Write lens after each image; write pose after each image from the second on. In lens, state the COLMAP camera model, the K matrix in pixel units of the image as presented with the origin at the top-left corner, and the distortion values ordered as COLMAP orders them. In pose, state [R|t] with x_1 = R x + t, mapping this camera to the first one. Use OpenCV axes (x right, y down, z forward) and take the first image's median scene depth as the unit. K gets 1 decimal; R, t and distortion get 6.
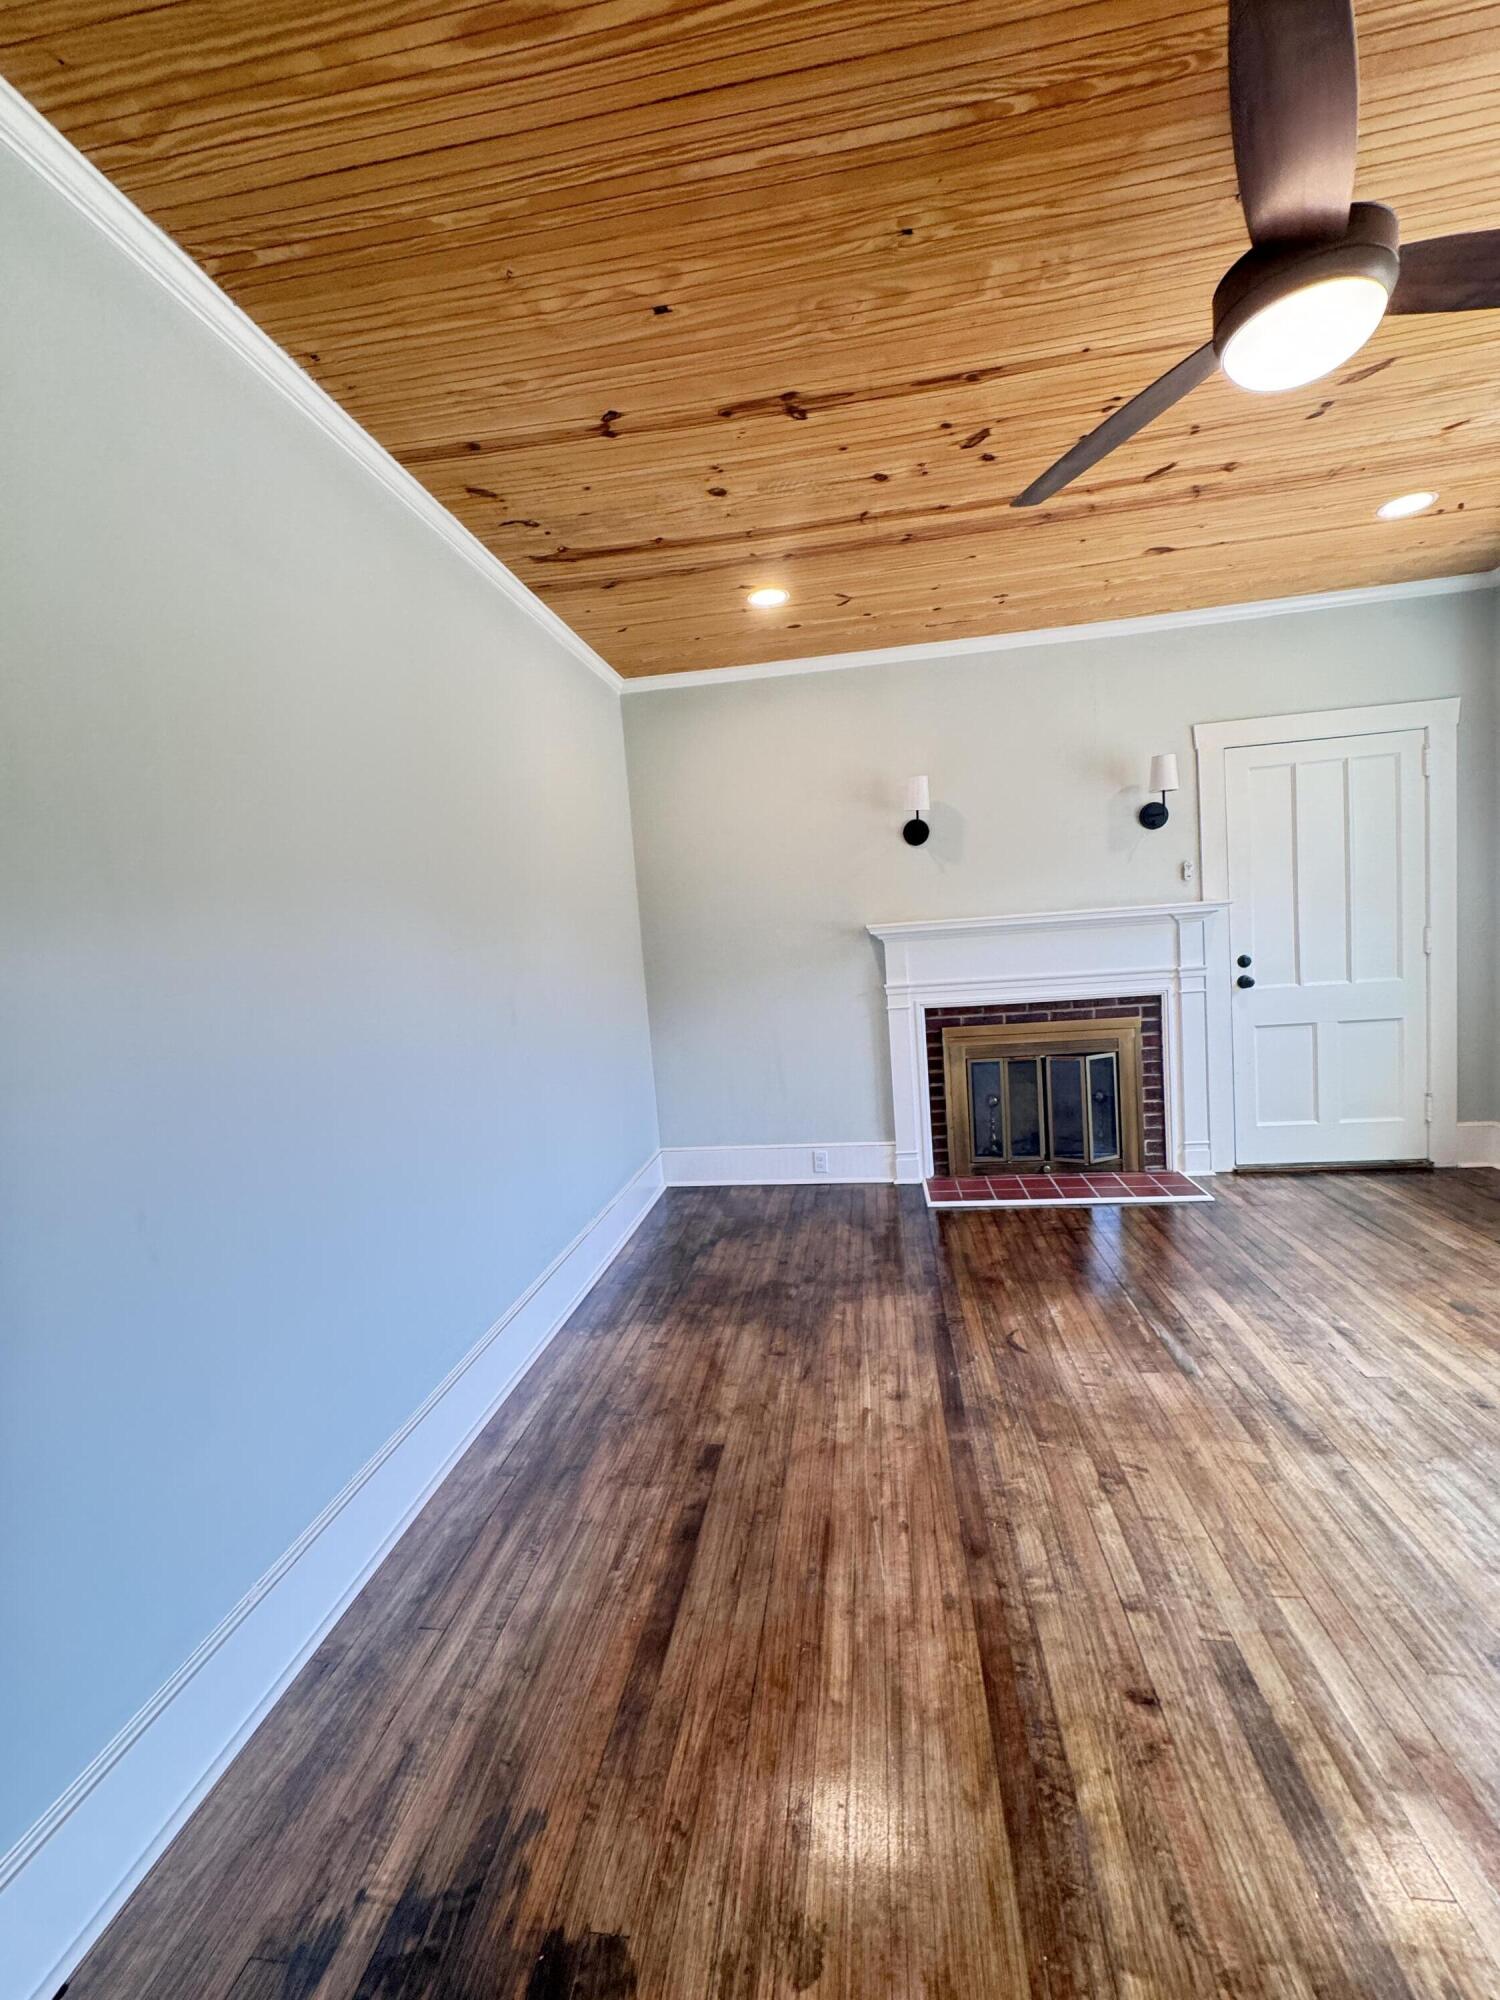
lens RADIAL K [[794.9, 0, 756.7], [0, 794.9, 998.5], [0, 0, 1]] dist [-0.003116, 0.000616]
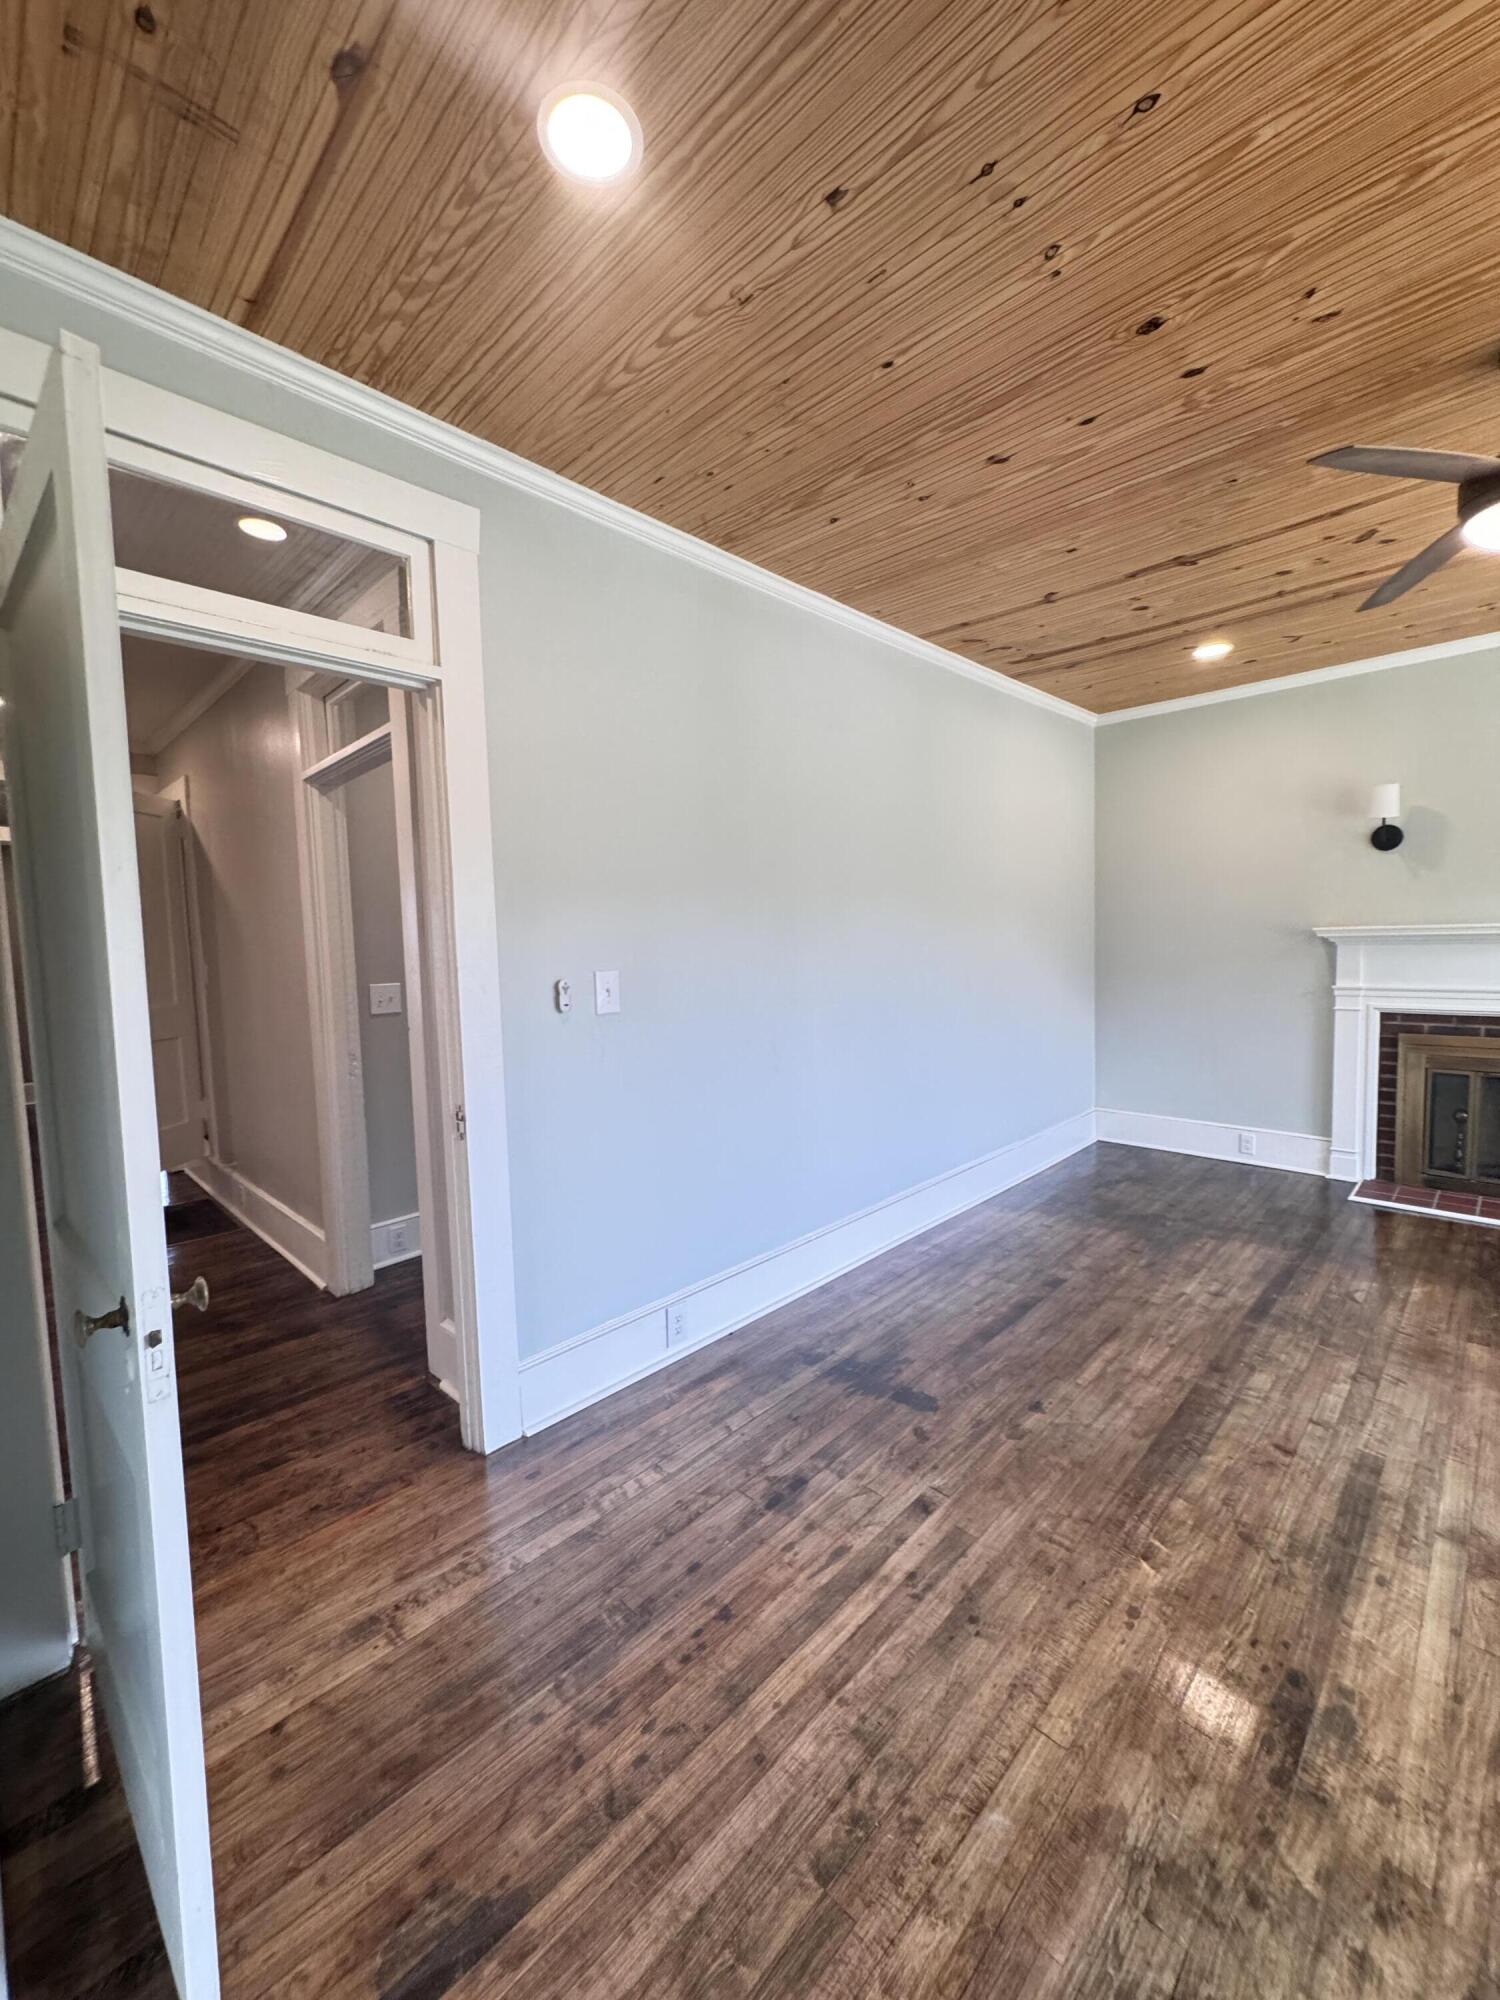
lens RADIAL K [[794.9, 0, 750.5], [0, 794.9, 999.3], [0, 0, 1]] dist [-0.003116, 0.000616]
pose [[0.802113, 0.093523, -0.589804, 0.273685], [-0.078320, 0.995605, 0.051356, 0.011608], [0.592014, 0.005000, 0.805912, -0.480005]]
